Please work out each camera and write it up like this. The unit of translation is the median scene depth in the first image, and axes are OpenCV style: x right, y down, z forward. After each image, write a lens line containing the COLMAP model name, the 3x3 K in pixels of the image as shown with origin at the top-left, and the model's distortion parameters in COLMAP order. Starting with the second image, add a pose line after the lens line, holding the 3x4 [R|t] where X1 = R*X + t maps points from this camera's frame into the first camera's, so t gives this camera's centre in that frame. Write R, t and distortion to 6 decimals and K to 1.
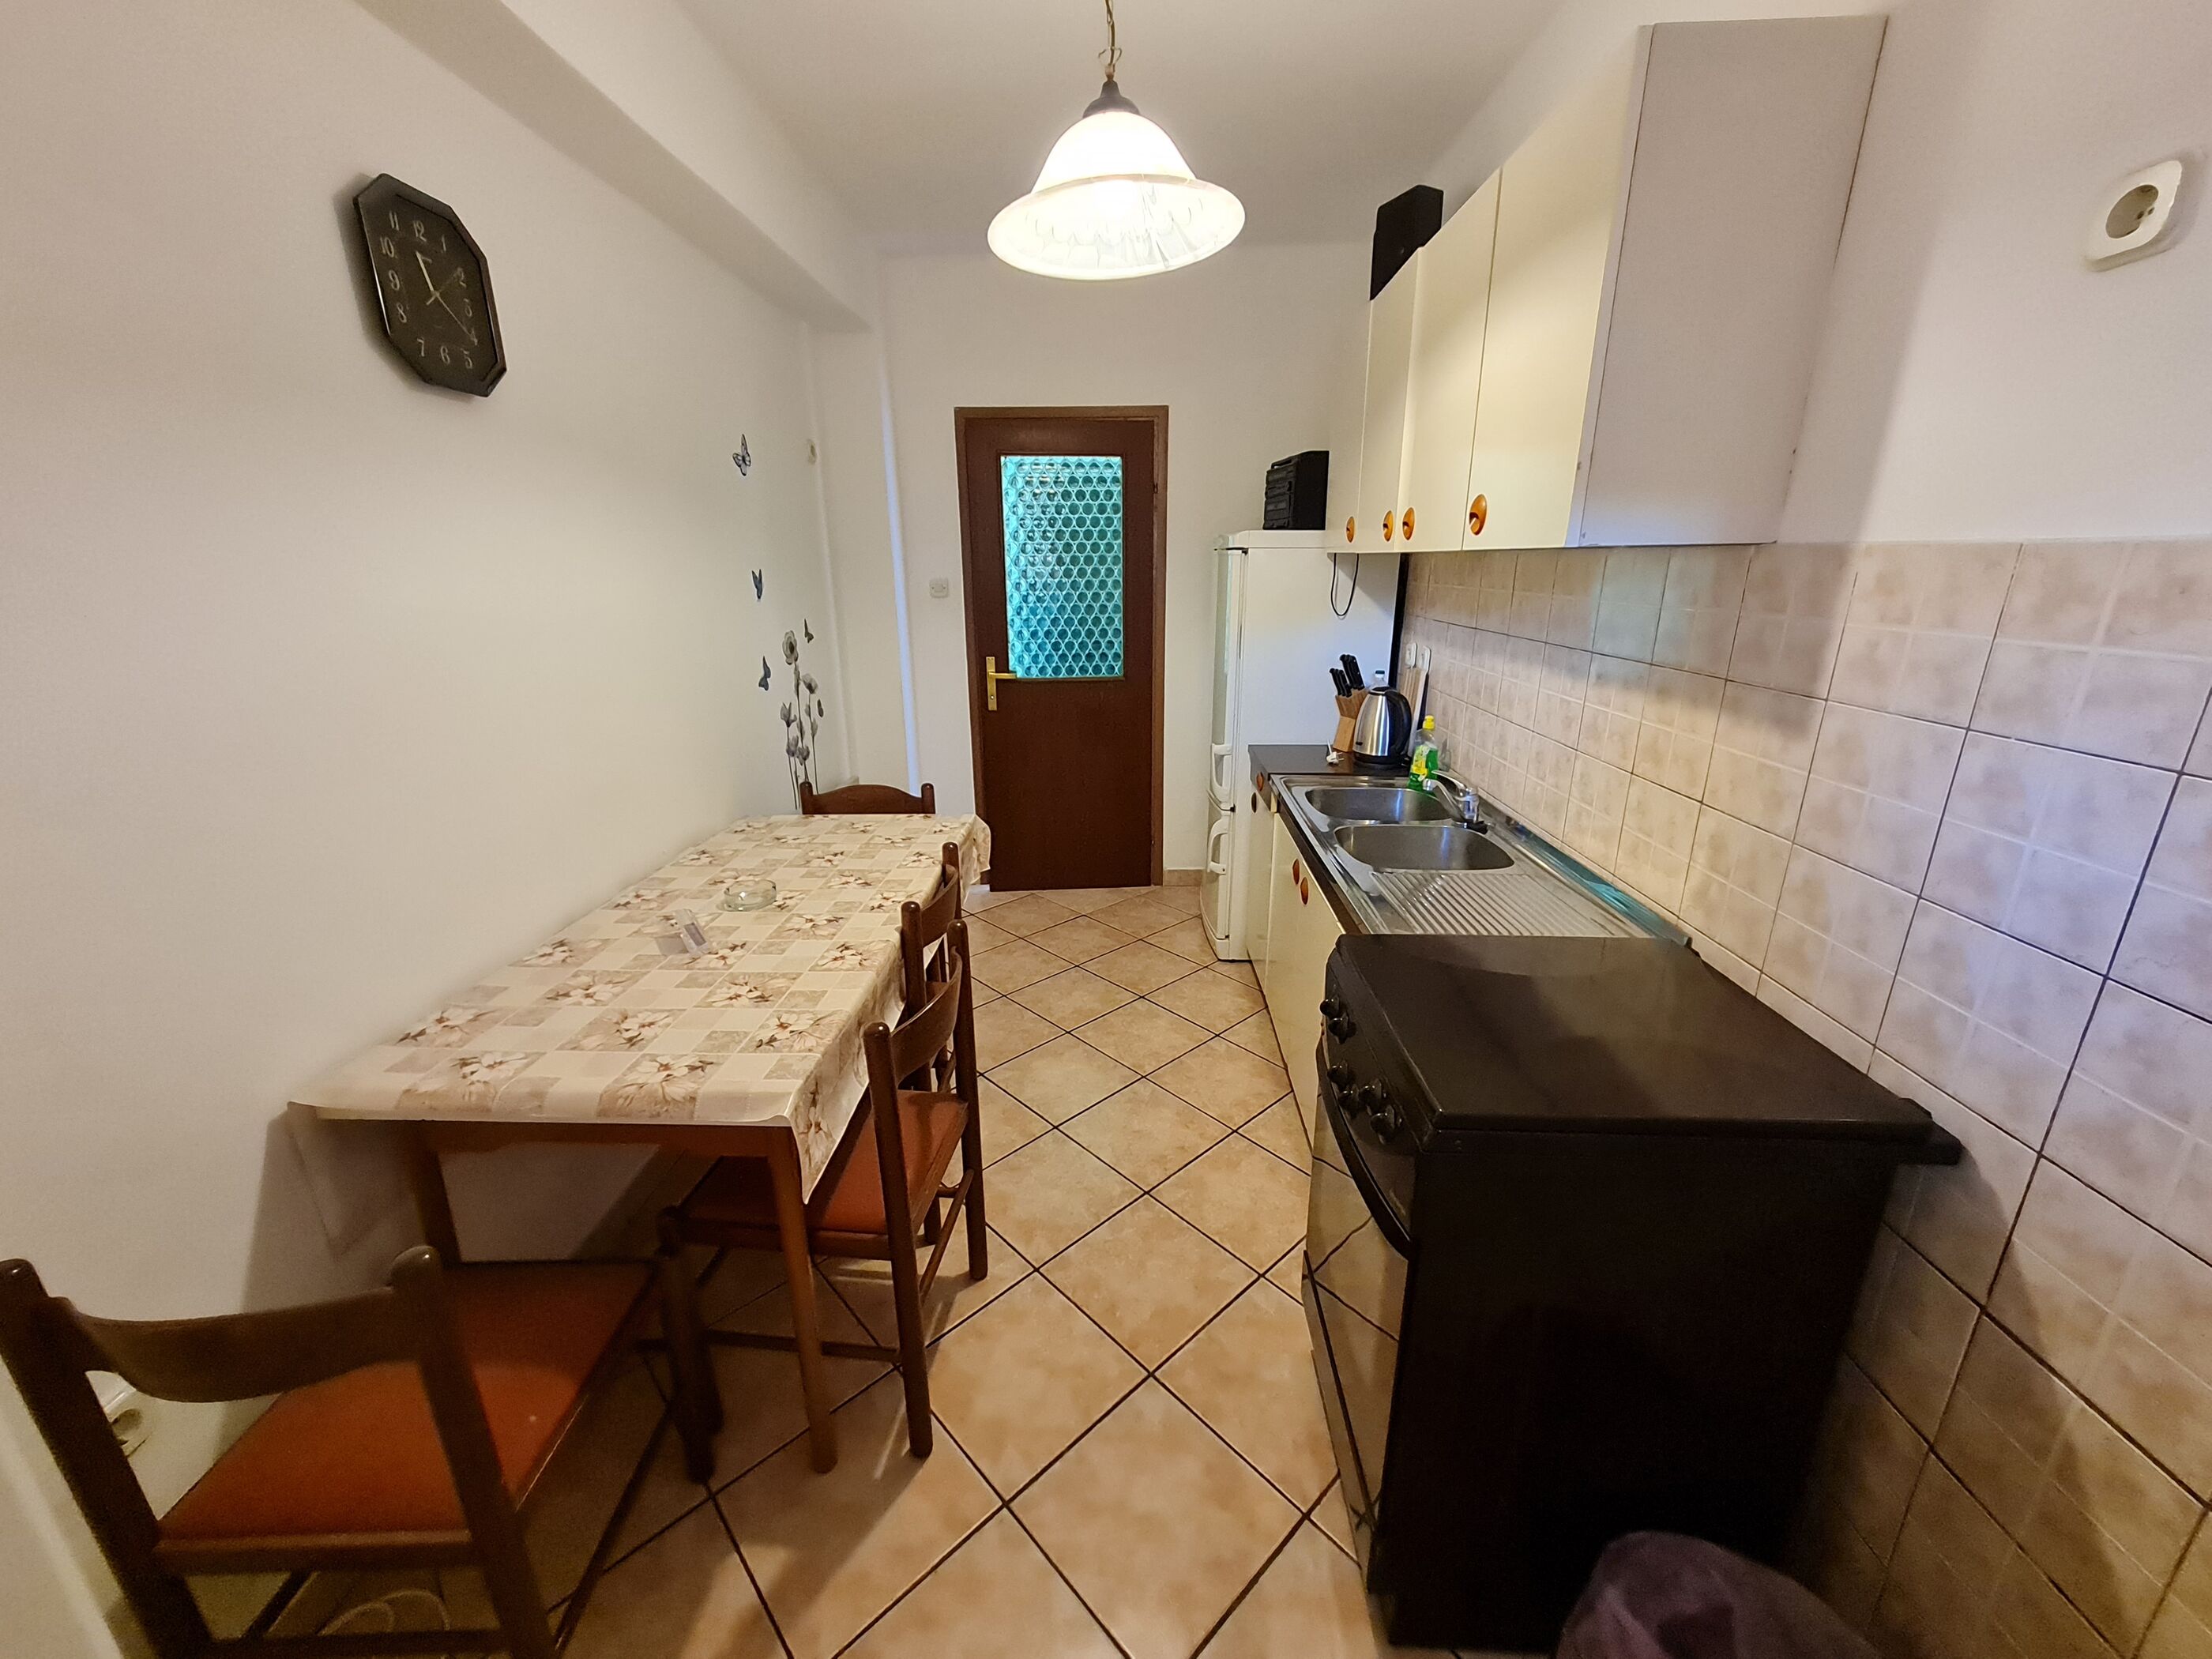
lens RADIAL K [[856.2, 0, 1104.4], [0, 856.2, 817.1], [0, 0, 1]] dist [0.006855, -0.000114]
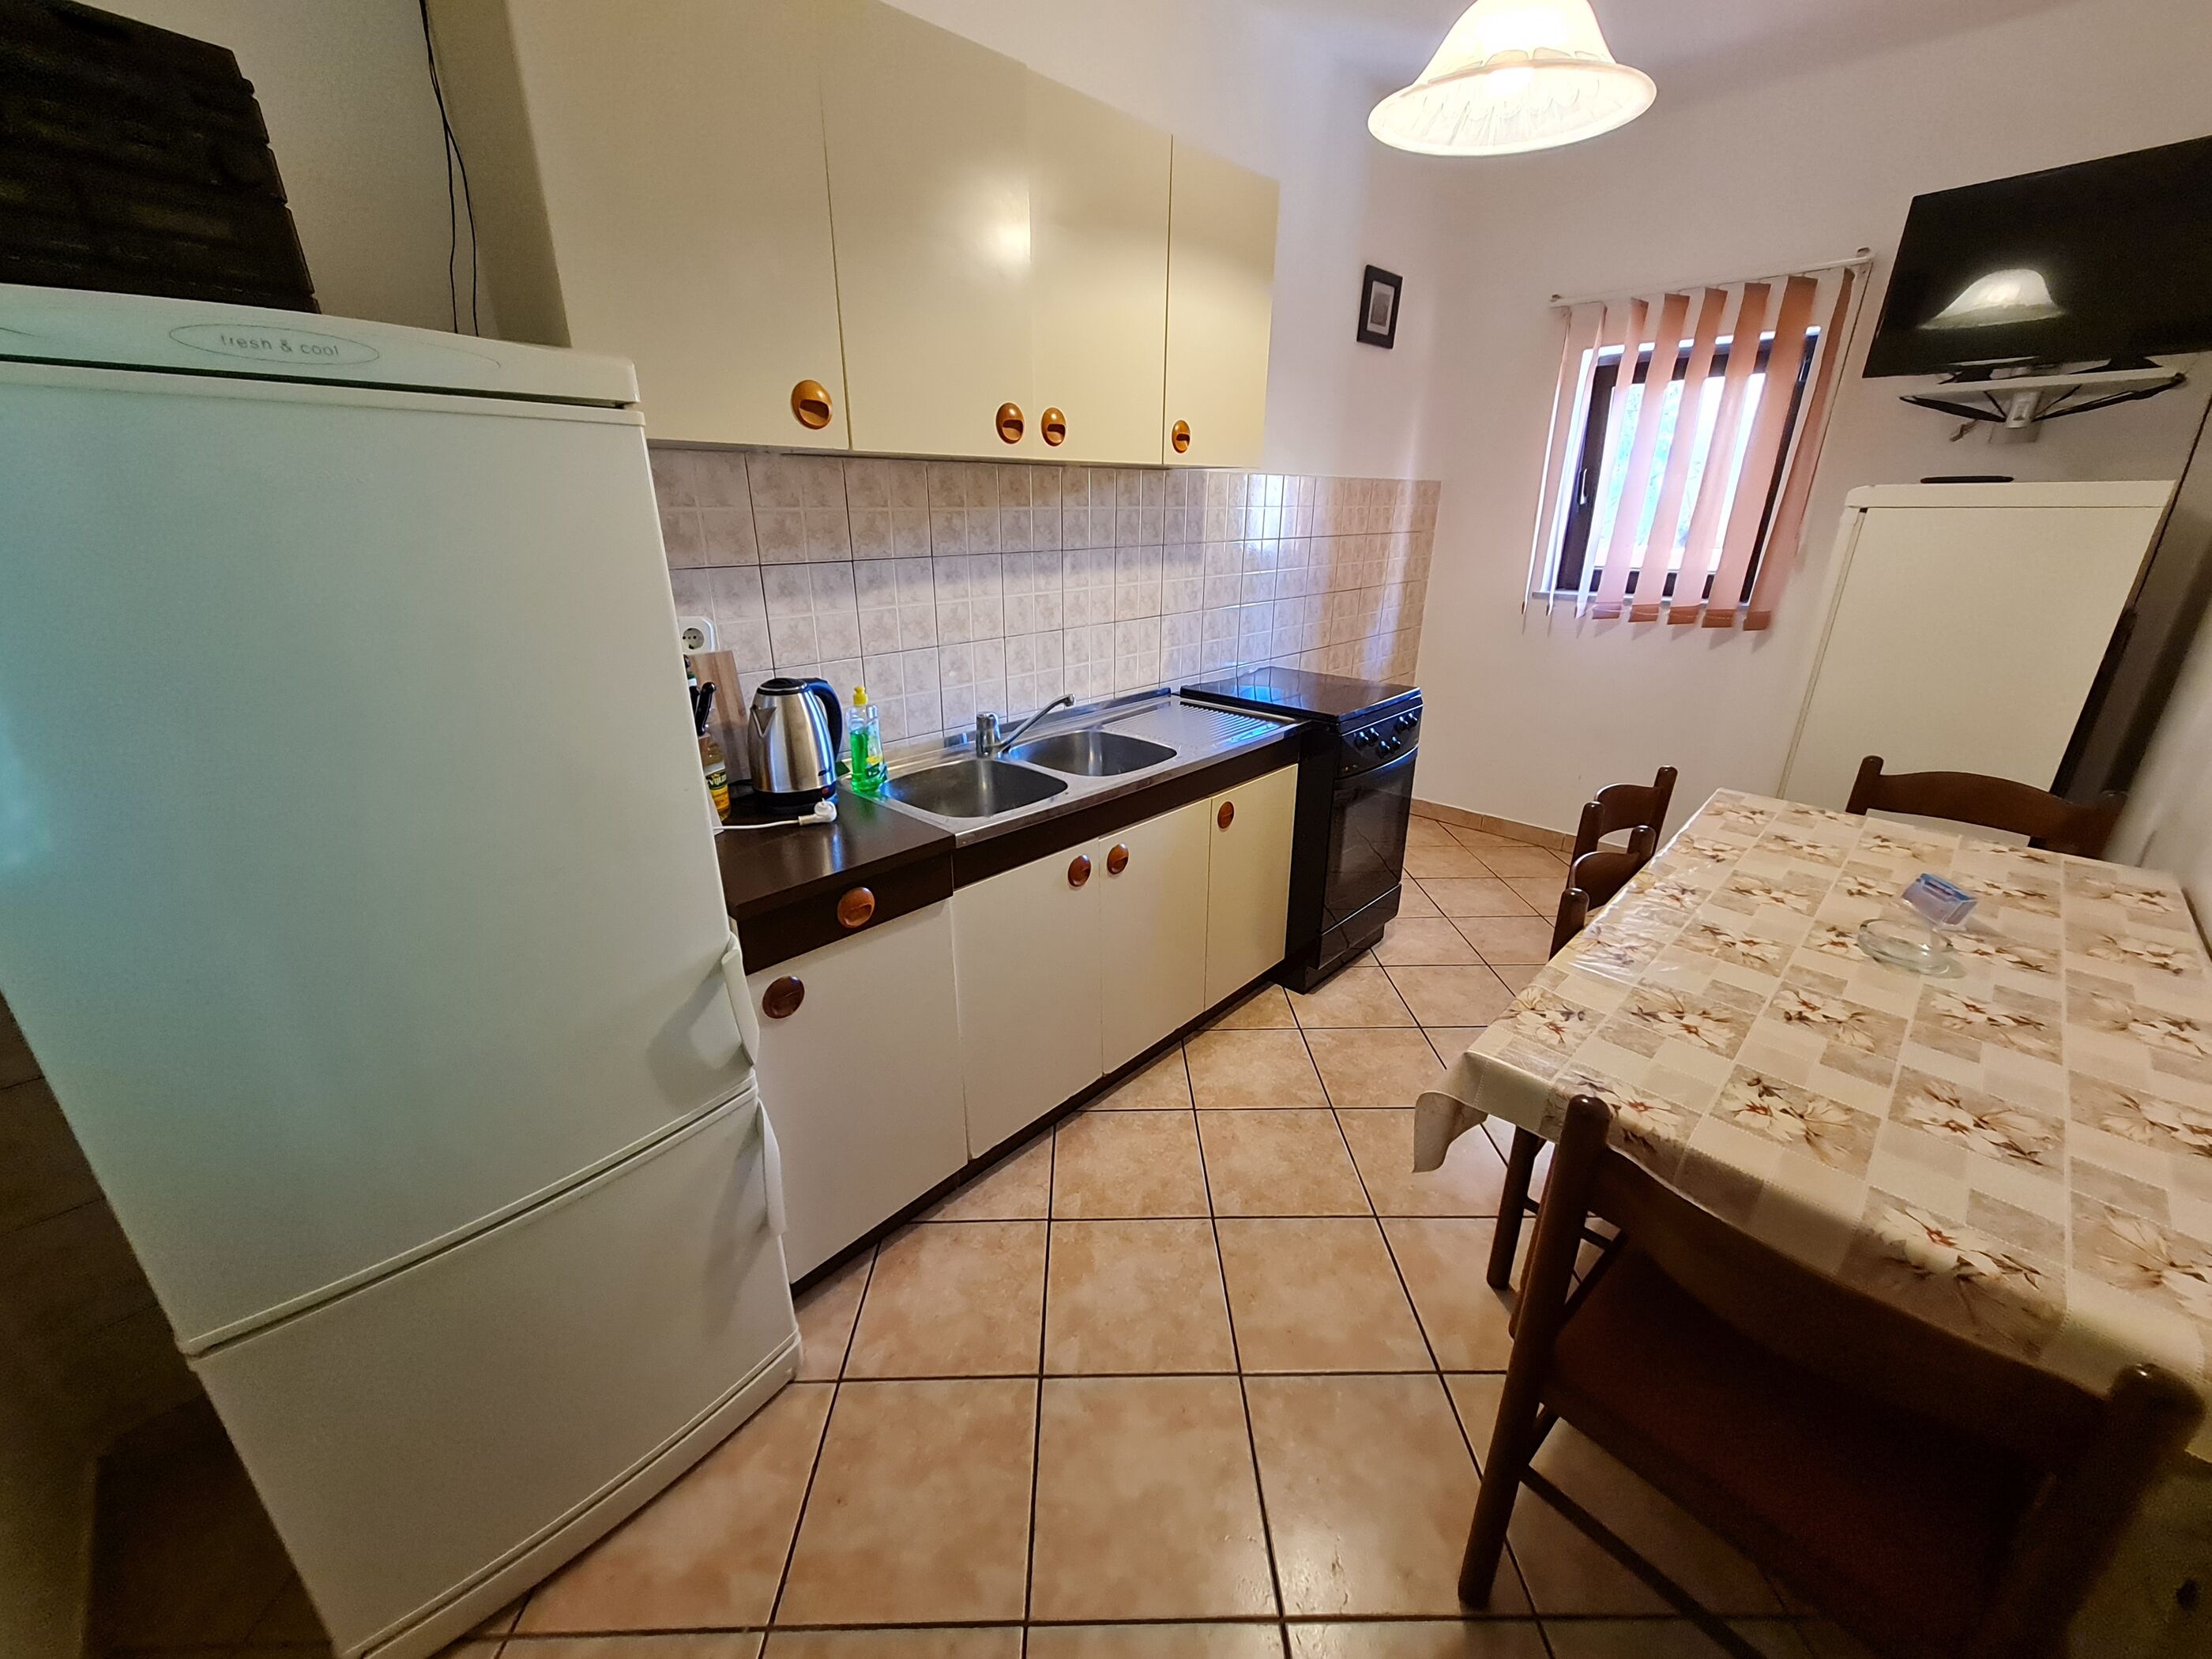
lens RADIAL K [[856.2, 0, 1104.4], [0, 856.2, 817.1], [0, 0, 1]] dist [0.006855, -0.000114]
pose [[-0.735586, -0.232020, 0.636459, -0.377580], [0.198186, 0.824707, 0.529699, -0.522589], [-0.647793, 0.515776, -0.560659, 1.863647]]
